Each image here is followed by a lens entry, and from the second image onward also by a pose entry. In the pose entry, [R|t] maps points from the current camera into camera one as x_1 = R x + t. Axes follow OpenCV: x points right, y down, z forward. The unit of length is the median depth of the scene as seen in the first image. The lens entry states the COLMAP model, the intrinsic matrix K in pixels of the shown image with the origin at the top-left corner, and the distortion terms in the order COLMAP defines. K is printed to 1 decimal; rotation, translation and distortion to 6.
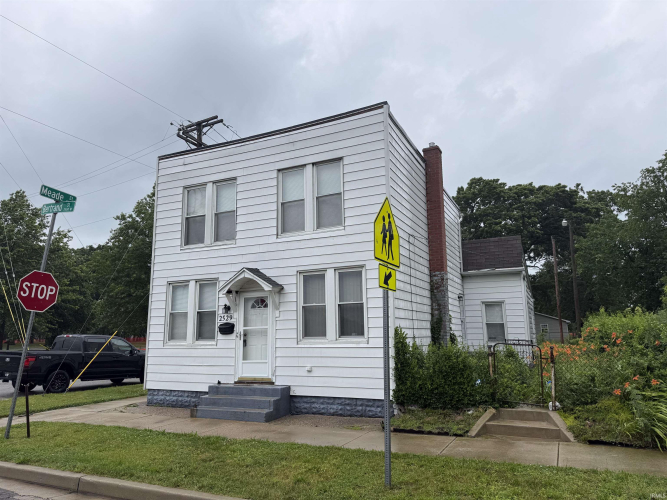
lens RADIAL K [[472.0, 0, 337.9], [0, 472.0, 253.7], [0, 0, 1]] dist [0.035966, -0.017359]
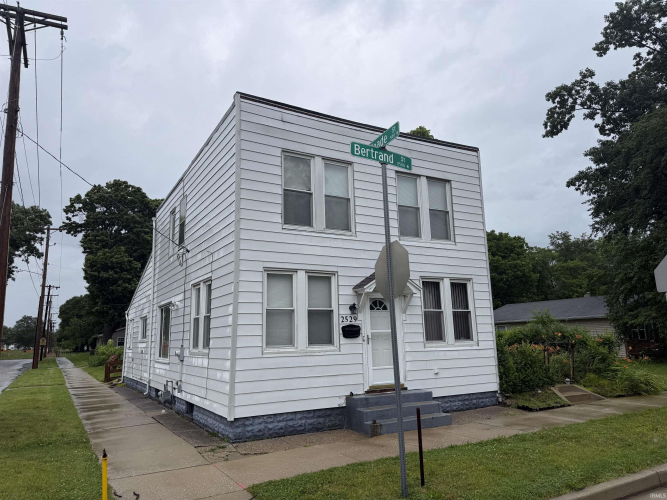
lens RADIAL K [[472.0, 0, 335.9], [0, 472.0, 245.1], [0, 0, 1]] dist [0.035966, -0.017359]
pose [[0.571604, 0.159772, 0.804824, -0.995598], [-0.126009, 0.986317, -0.106307, 0.099073], [-0.810796, -0.040650, 0.583916, 0.530662]]
